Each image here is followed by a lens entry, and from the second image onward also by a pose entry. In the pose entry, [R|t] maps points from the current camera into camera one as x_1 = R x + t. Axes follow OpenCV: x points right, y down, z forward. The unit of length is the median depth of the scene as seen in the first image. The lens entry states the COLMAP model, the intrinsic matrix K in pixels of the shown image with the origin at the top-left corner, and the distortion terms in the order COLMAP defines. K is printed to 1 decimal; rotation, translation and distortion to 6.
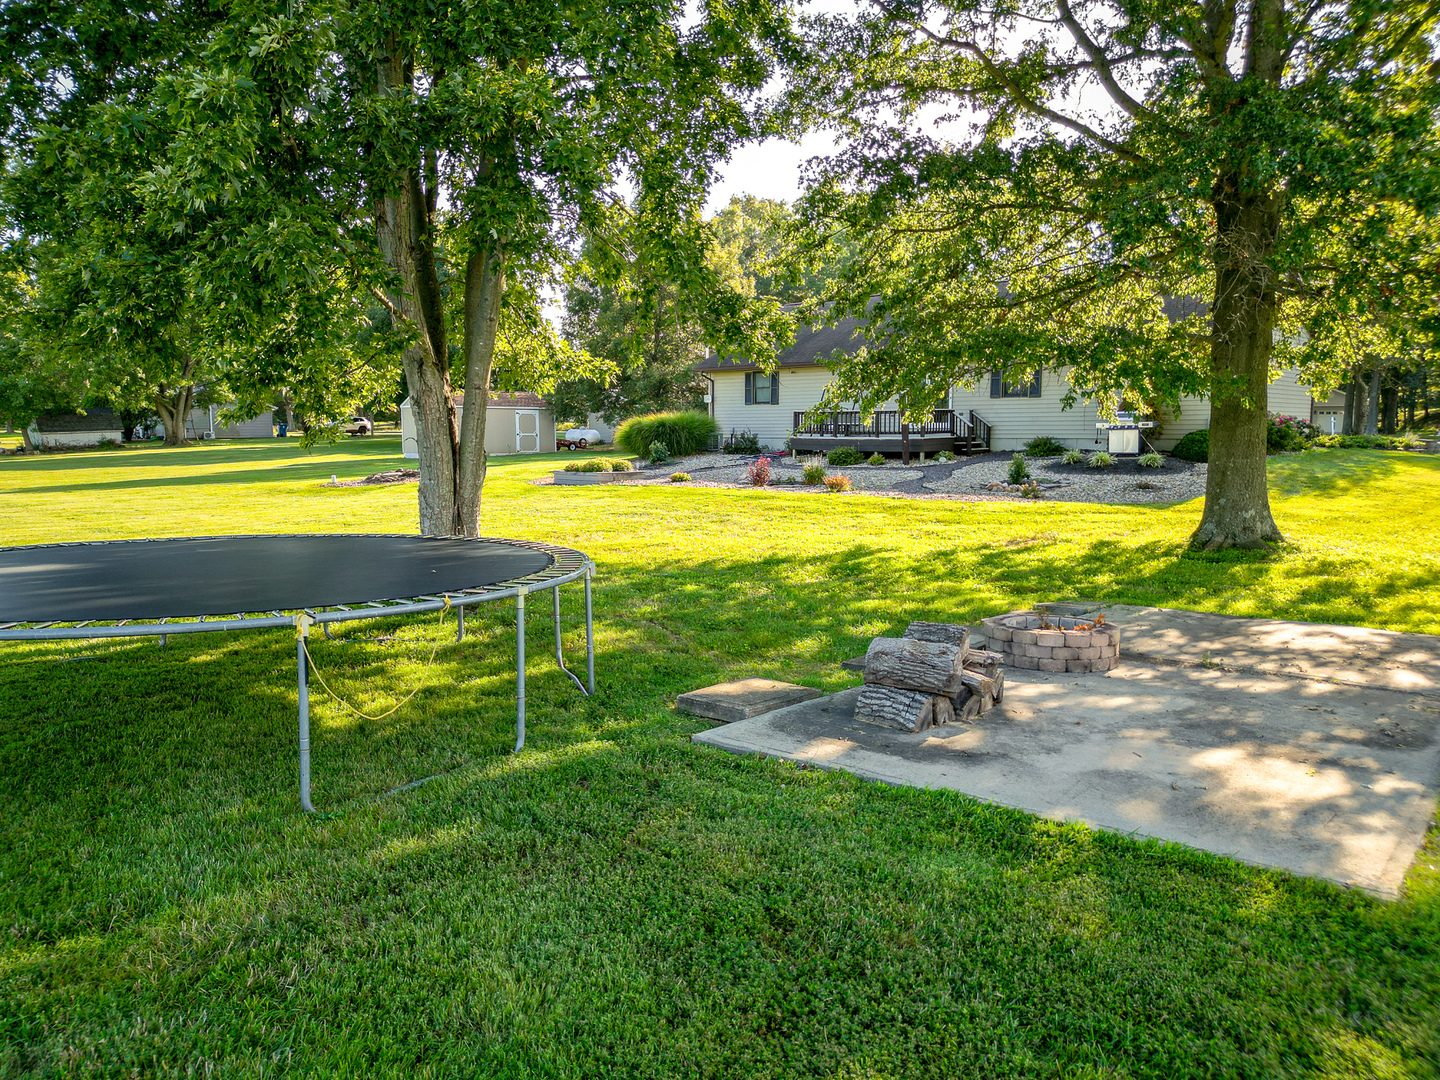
lens RADIAL K [[1018.1, 0, 721.1], [0, 1018.1, 535.5], [0, 0, 1]] dist [0.013965, 0.001968]
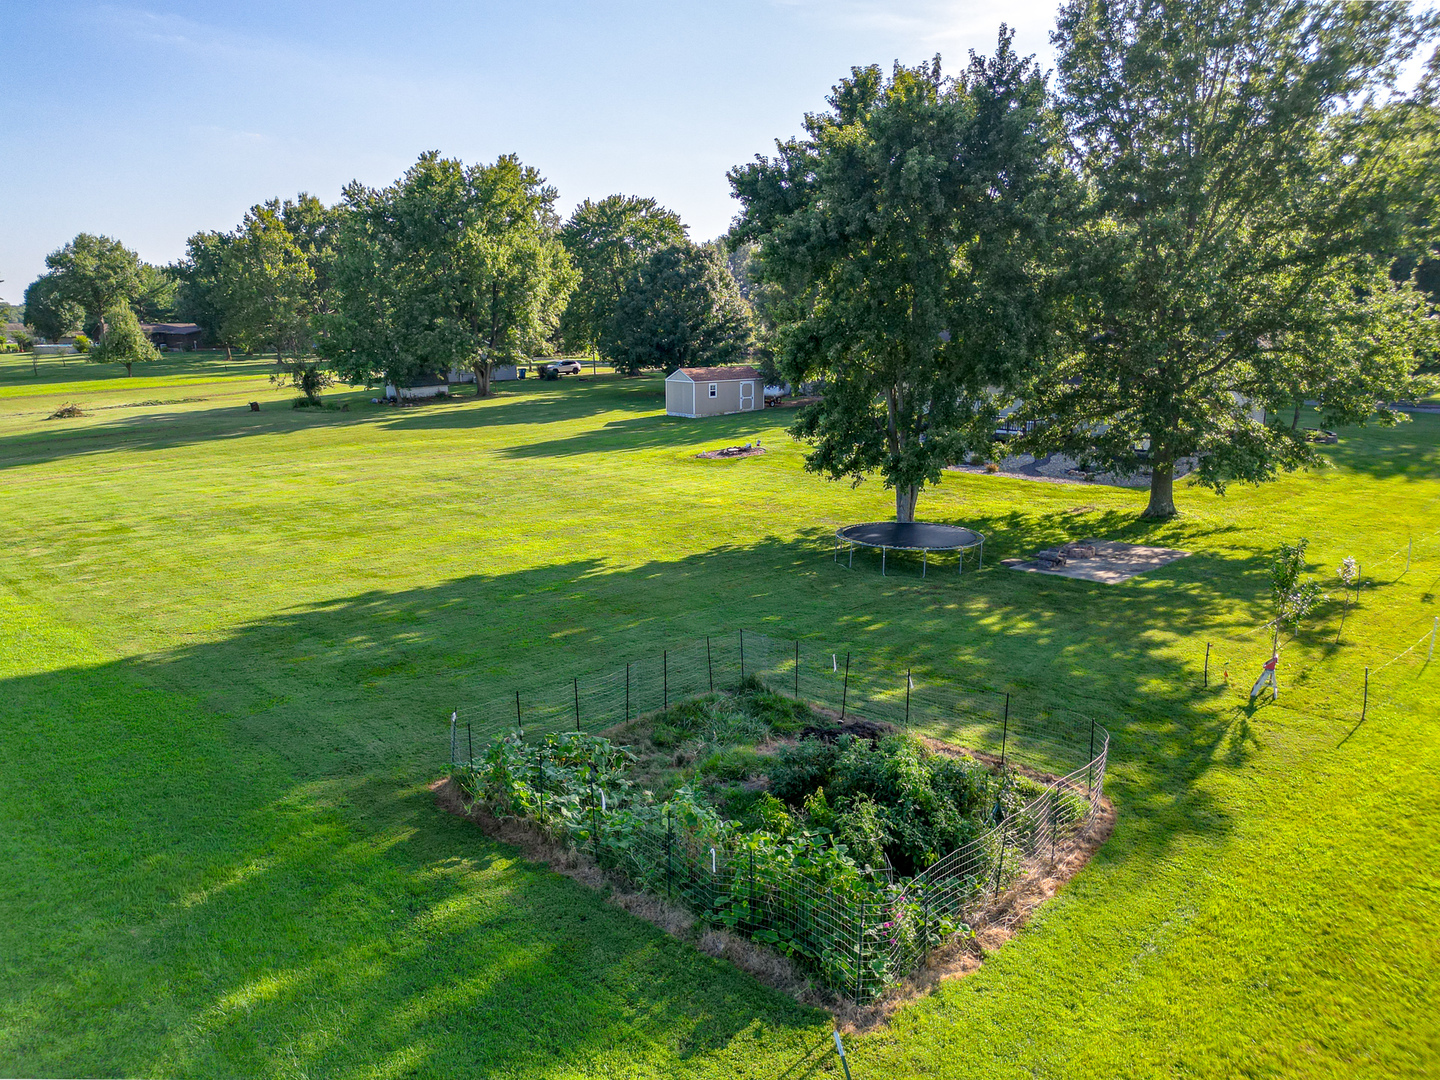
lens RADIAL K [[1018.1, 0, 720.3], [0, 1018.1, 544.6], [0, 0, 1]] dist [0.013965, 0.001968]
pose [[0.996973, 0.015666, -0.076151, -0.493545], [-0.006949, 0.993523, 0.113416, -0.233129], [0.077434, -0.112544, 0.990625, -1.957626]]
